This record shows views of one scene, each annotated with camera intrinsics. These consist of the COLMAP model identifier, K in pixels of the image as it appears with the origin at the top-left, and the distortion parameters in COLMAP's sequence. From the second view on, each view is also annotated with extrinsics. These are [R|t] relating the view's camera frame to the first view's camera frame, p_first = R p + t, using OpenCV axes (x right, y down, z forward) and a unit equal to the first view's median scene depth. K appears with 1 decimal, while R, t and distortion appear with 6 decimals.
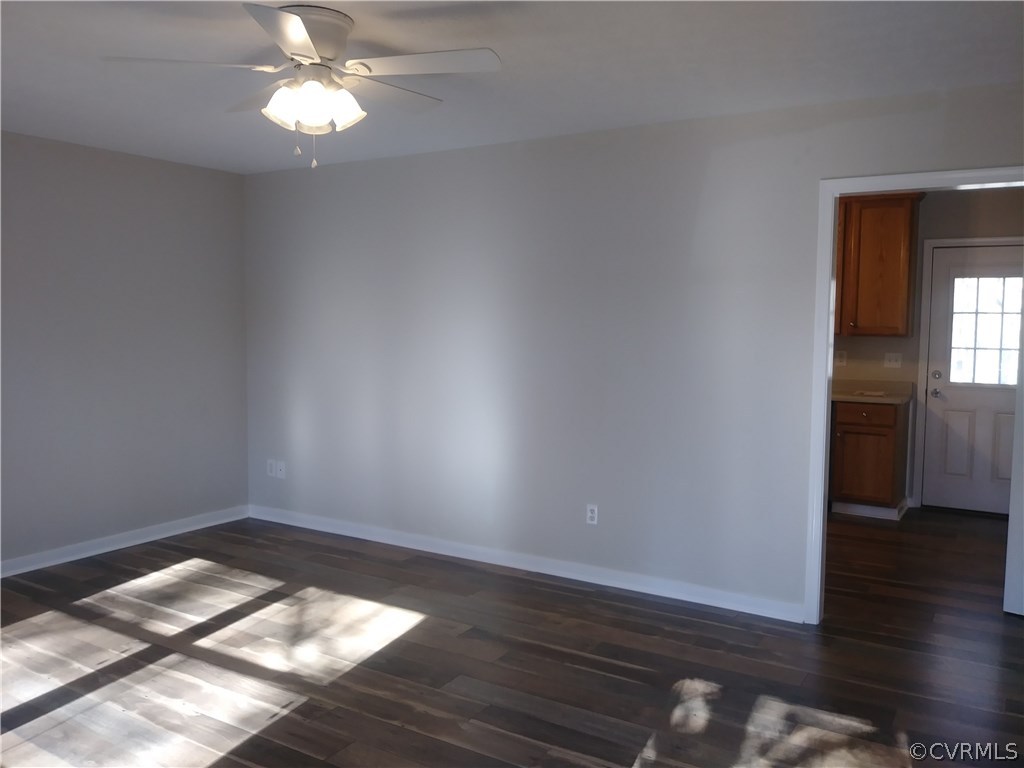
lens RADIAL K [[823.8, 0, 513.6], [0, 823.8, 378.8], [0, 0, 1]] dist [0.043048, -0.000800]
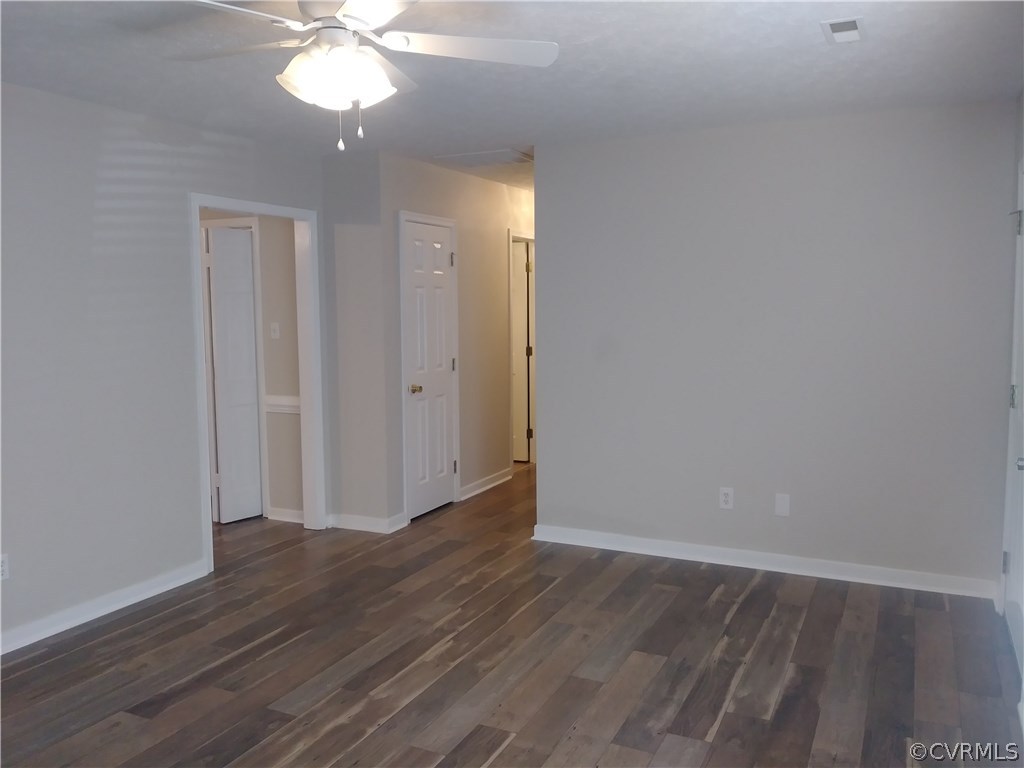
lens RADIAL K [[823.8, 0, 515.2], [0, 823.8, 387.0], [0, 0, 1]] dist [0.043048, -0.000800]
pose [[-0.104574, -0.102411, 0.989230, -0.883562], [0.074828, 0.991054, 0.110510, -0.063409], [-0.991698, 0.085578, -0.095975, 0.730626]]
